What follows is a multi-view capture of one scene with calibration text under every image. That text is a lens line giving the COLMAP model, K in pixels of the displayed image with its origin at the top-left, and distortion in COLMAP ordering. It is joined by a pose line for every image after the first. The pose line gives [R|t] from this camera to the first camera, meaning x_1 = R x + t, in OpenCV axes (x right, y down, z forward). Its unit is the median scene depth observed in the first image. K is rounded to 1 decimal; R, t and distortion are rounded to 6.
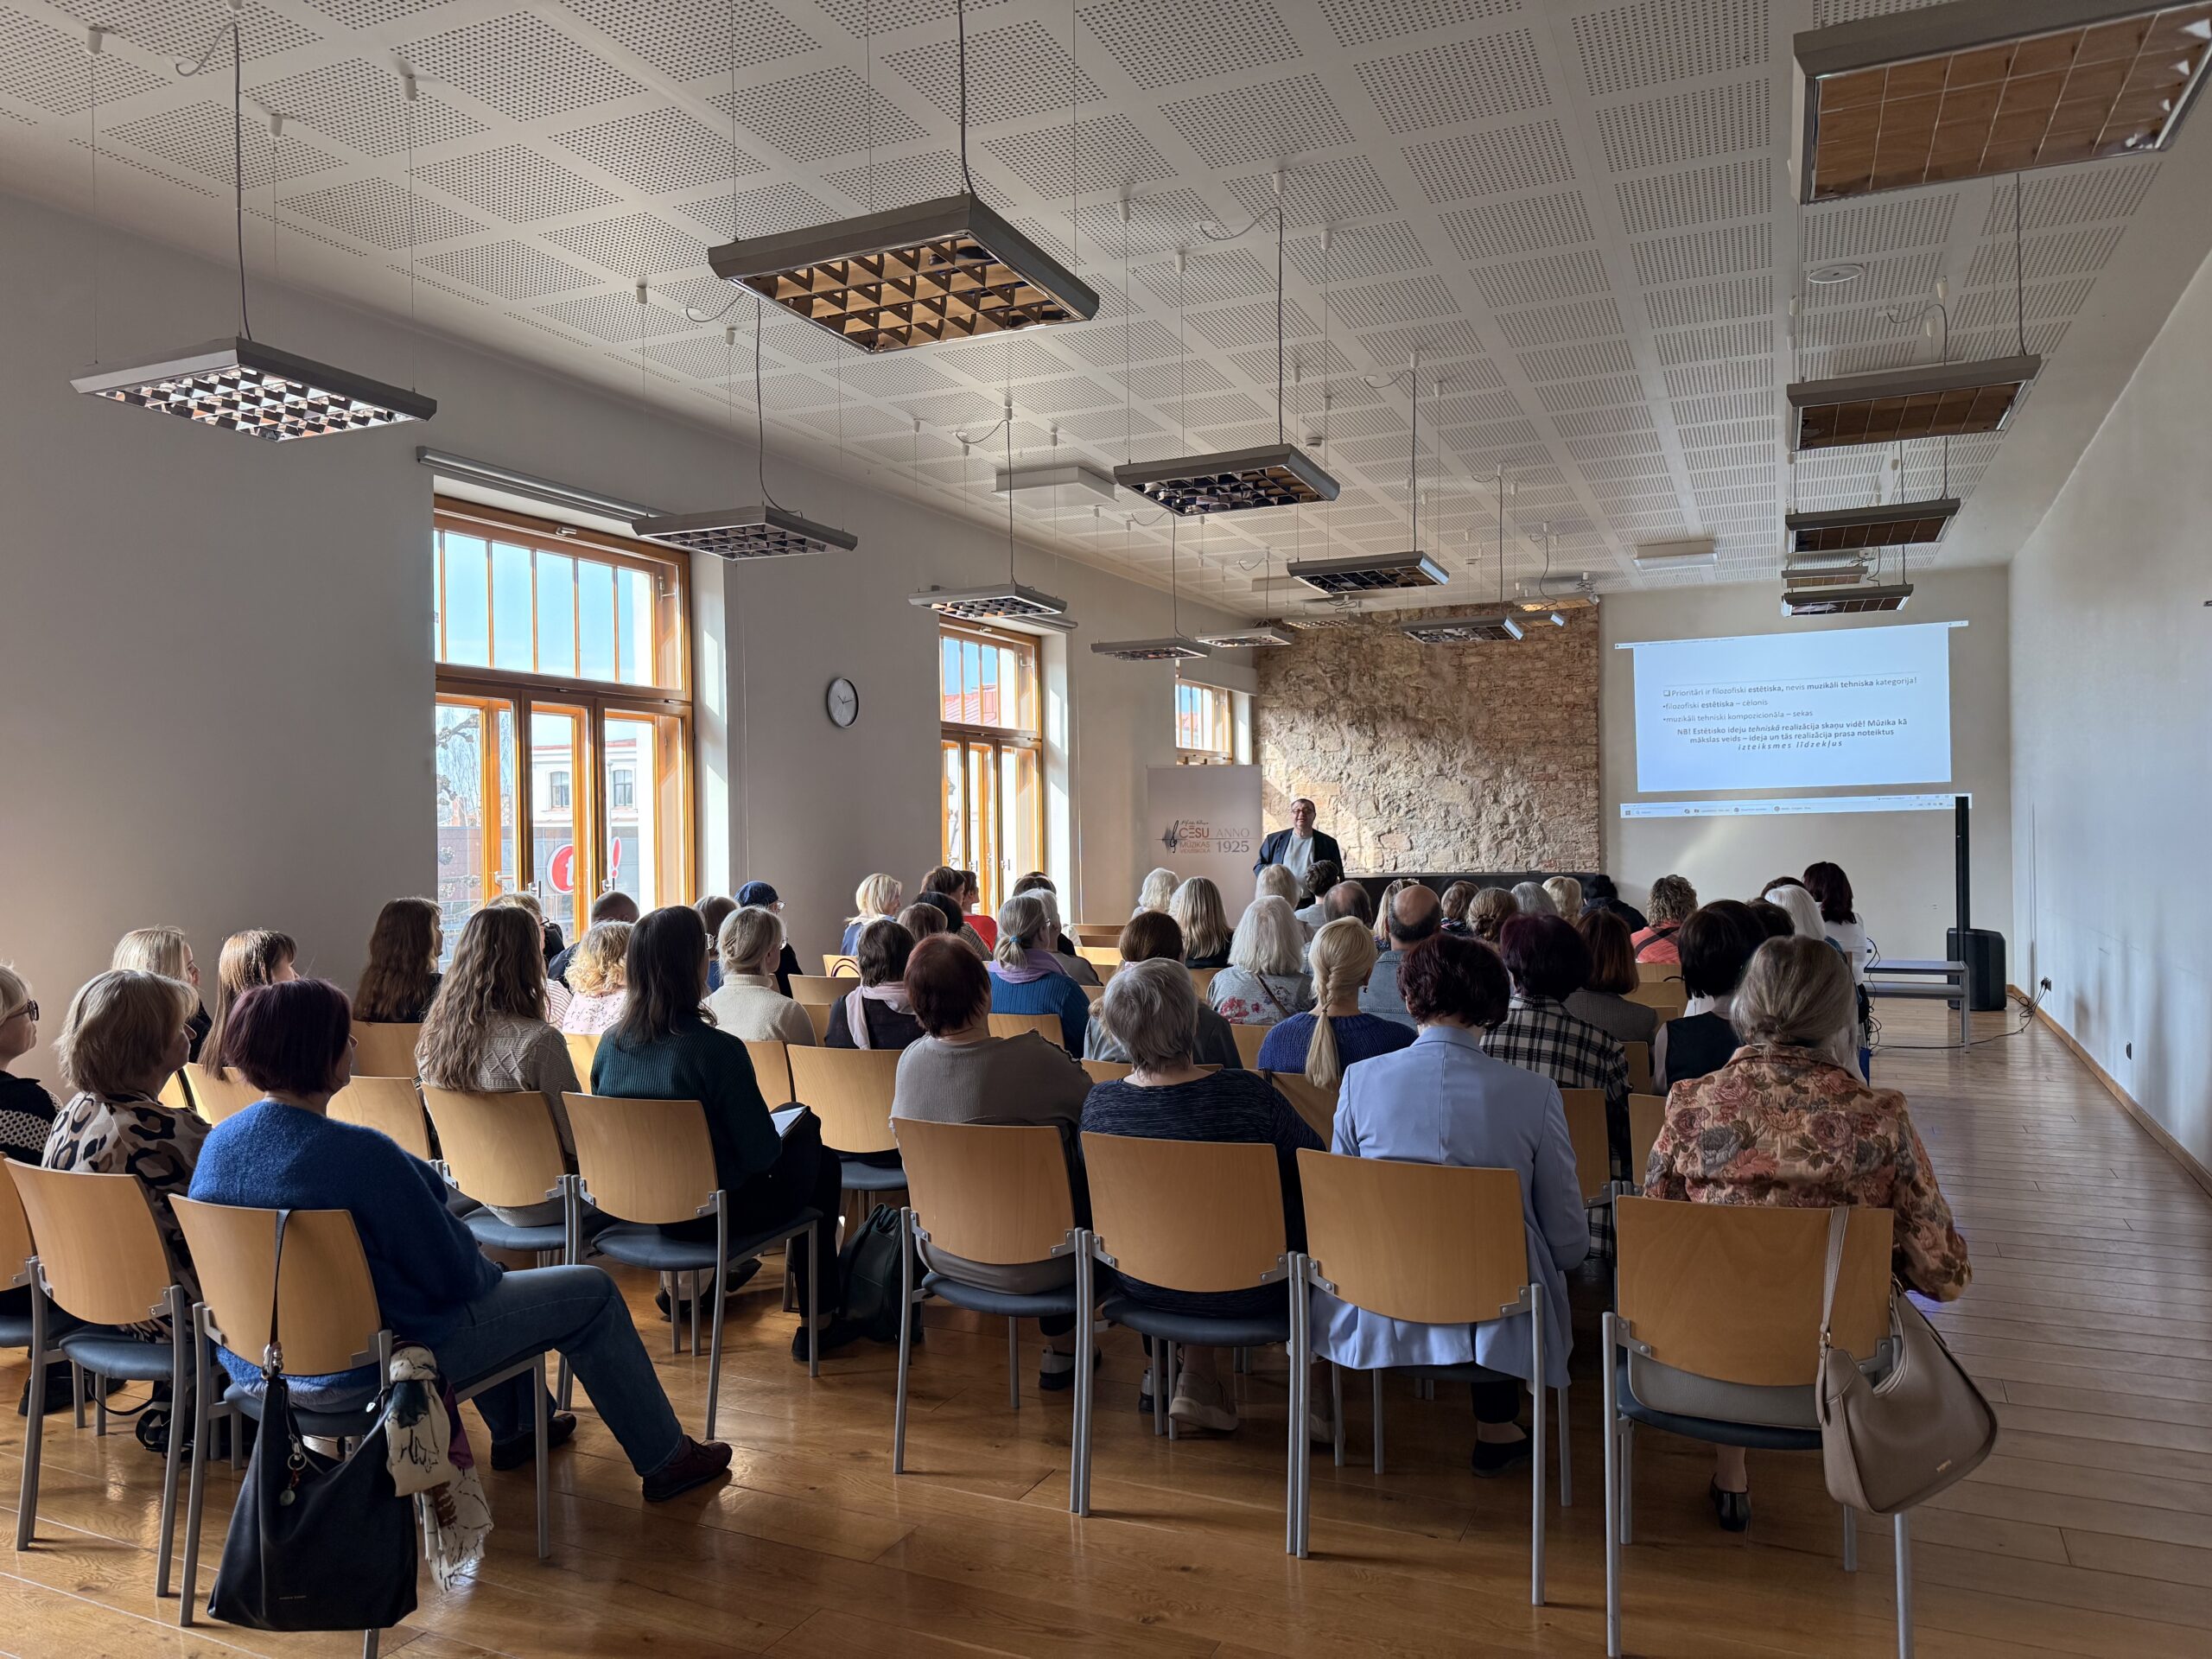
lens RADIAL K [[1561.4, 0, 1106.0], [0, 1561.4, 829.5], [0, 0, 1]] dist [0.209341, -0.340193]
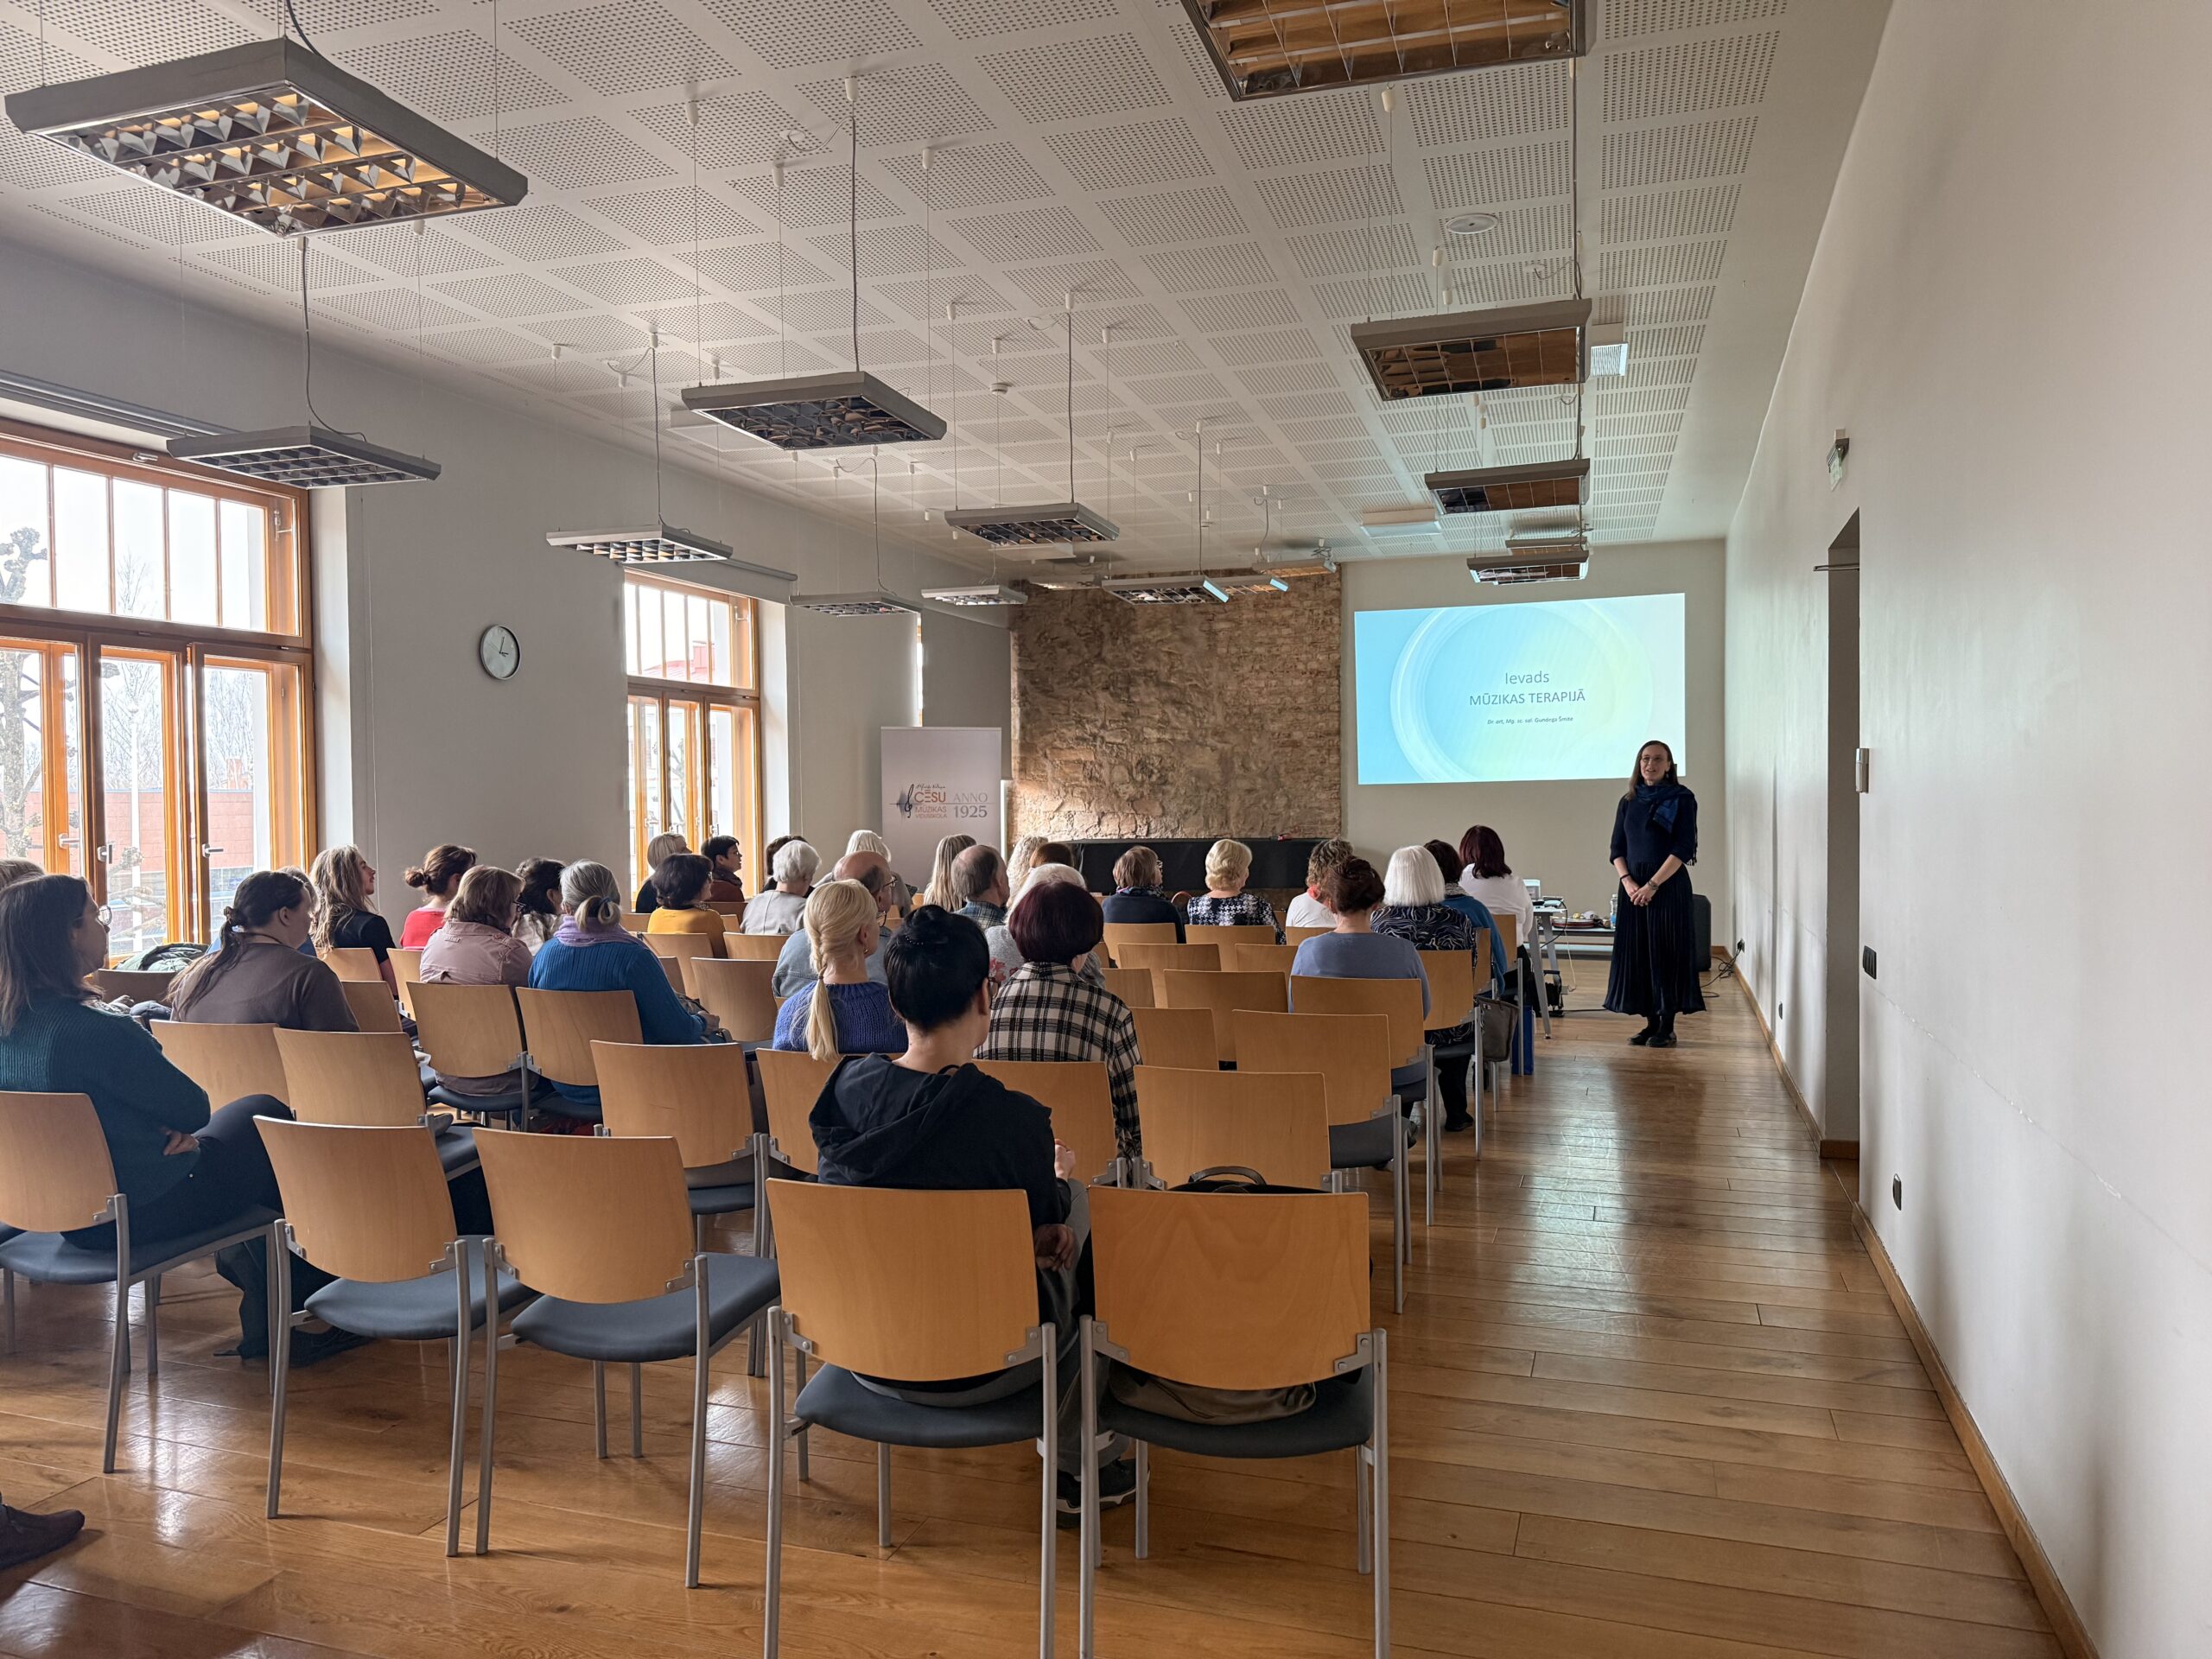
lens RADIAL K [[1561.4, 0, 1106.0], [0, 1561.4, 829.5], [0, 0, 1]] dist [0.209341, -0.340193]
pose [[0.994373, 0.000680, 0.105936, 0.073617], [-0.002838, 0.999791, 0.020230, 0.002494], [-0.105900, -0.020417, 0.994167, 0.025399]]
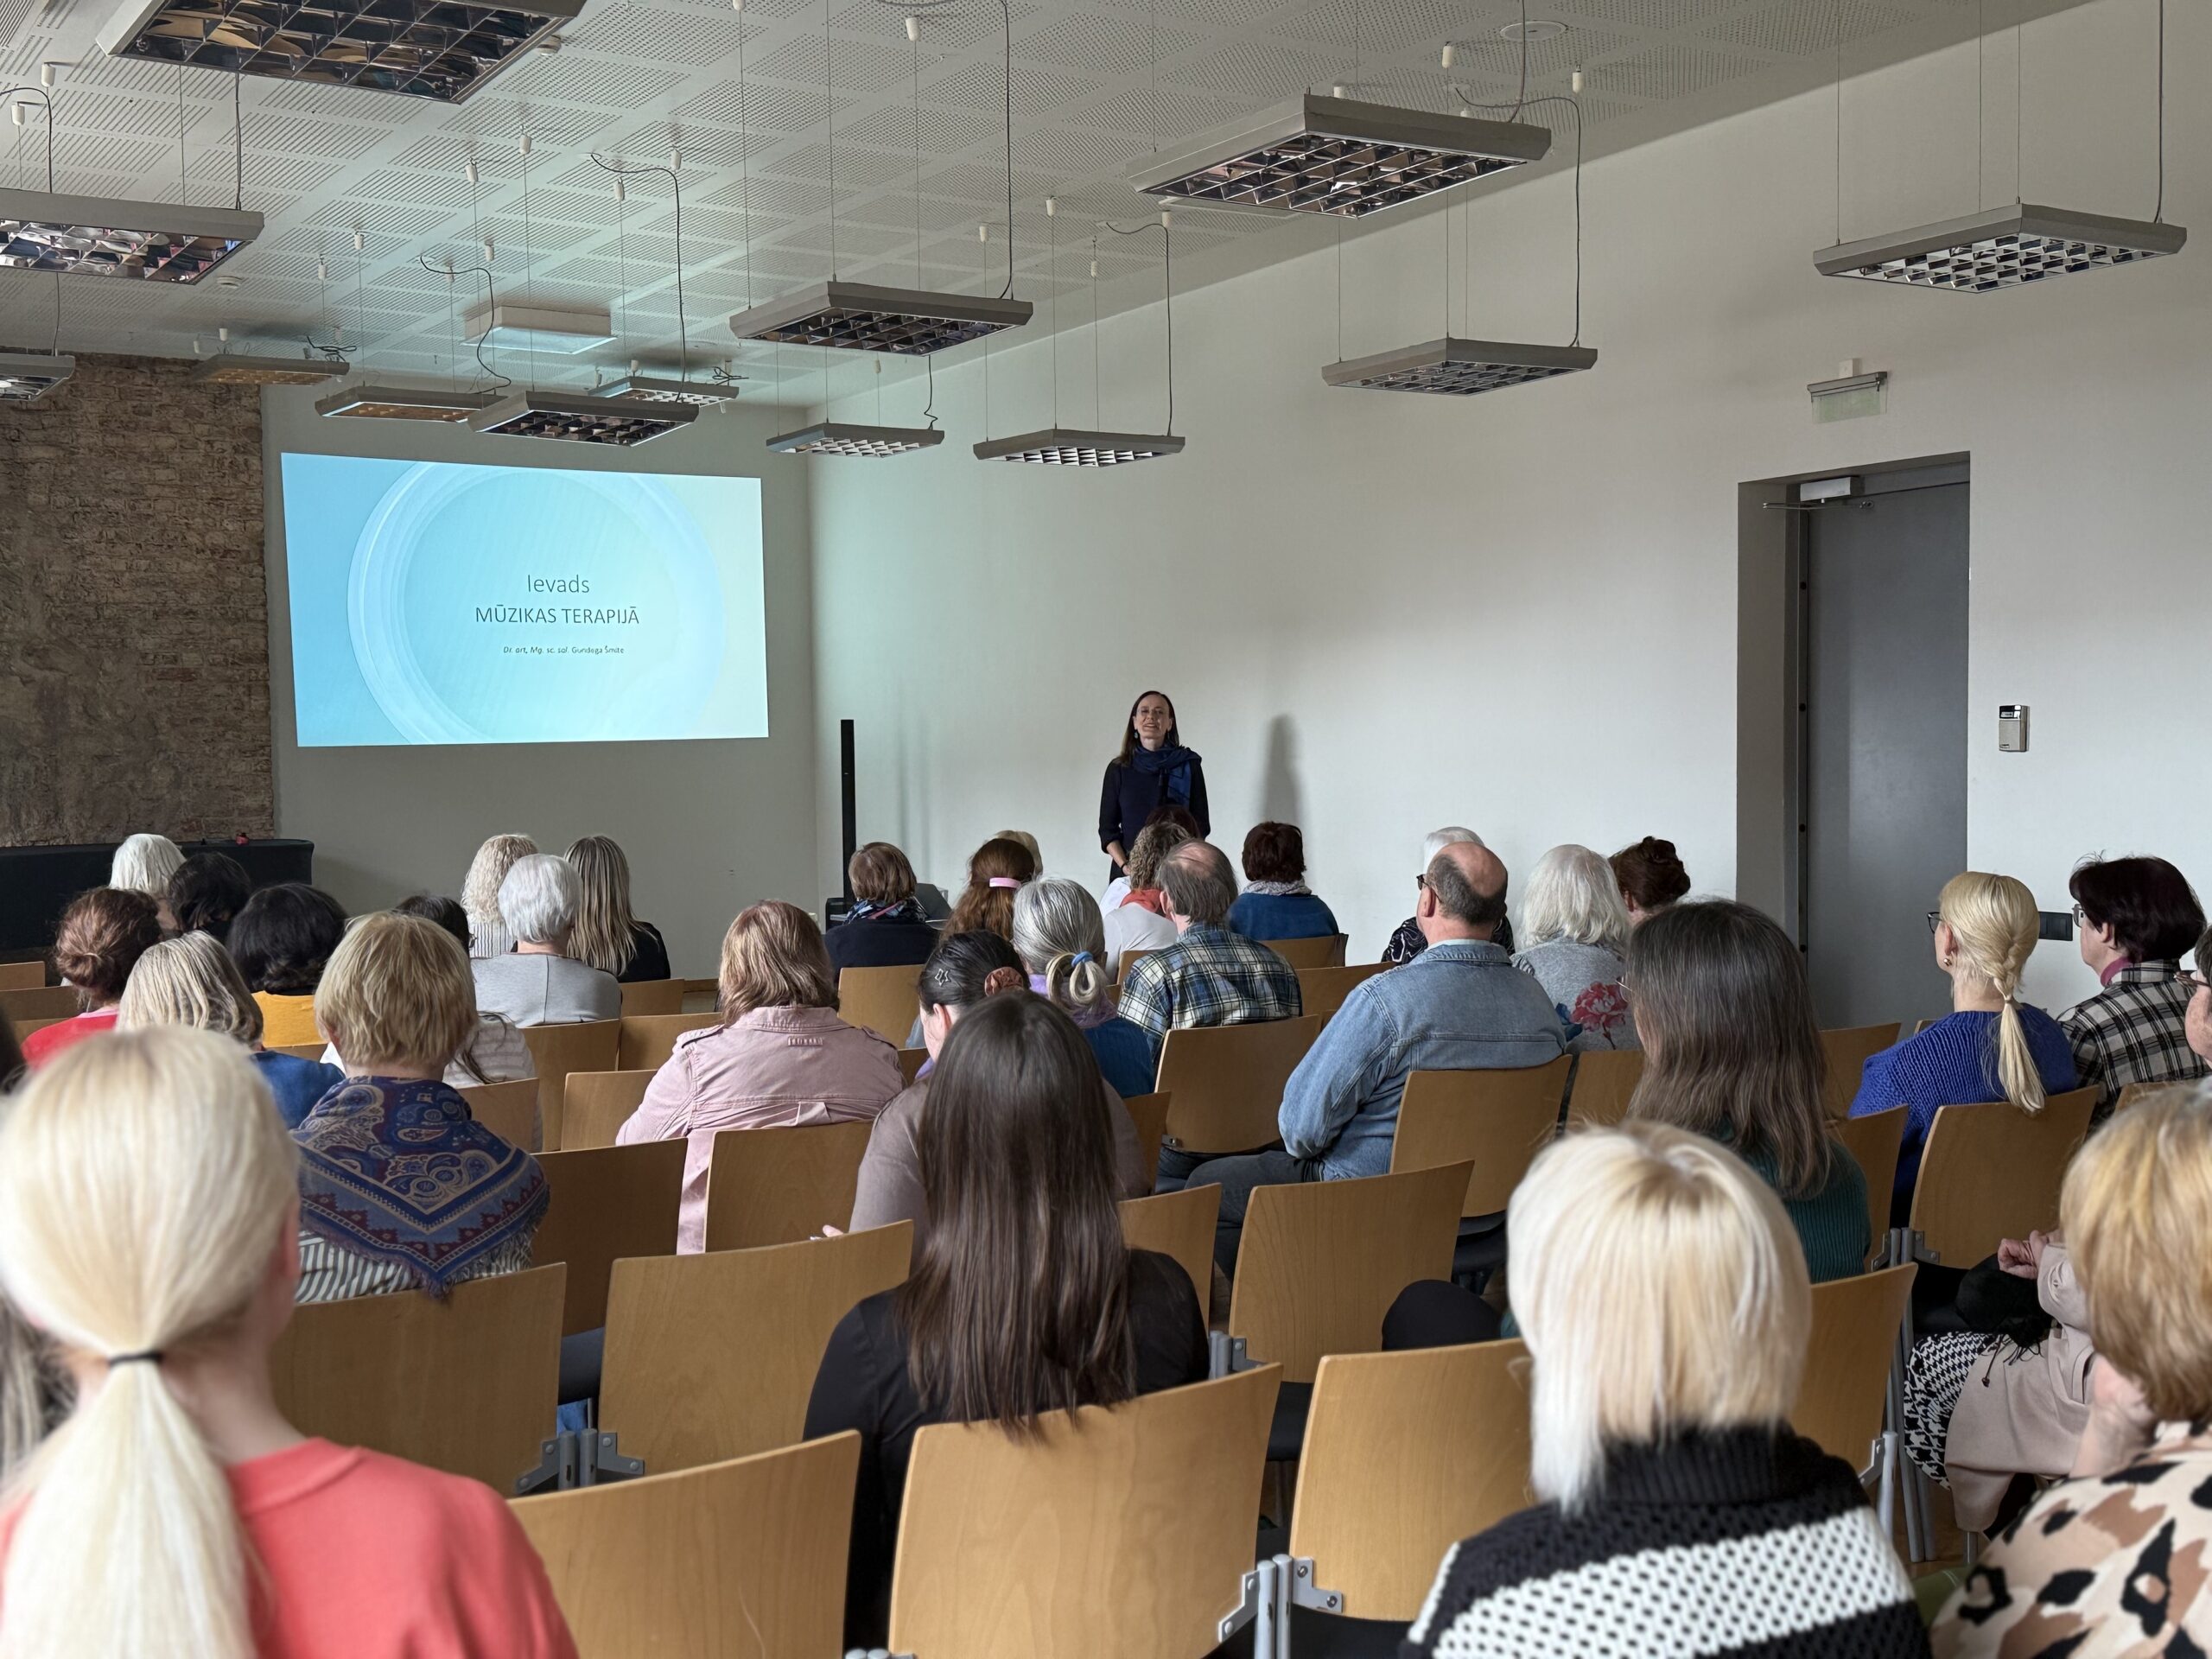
lens RADIAL K [[2454.5, 0, 1106.0], [0, 2454.5, 829.5], [0, 0, 1]] dist [0.257128, -0.577372]
pose [[0.572060, -0.023784, 0.819867, -0.370067], [0.005487, 0.999668, 0.025172, 0.002612], [-0.820193, -0.009901, 0.572001, 0.280587]]
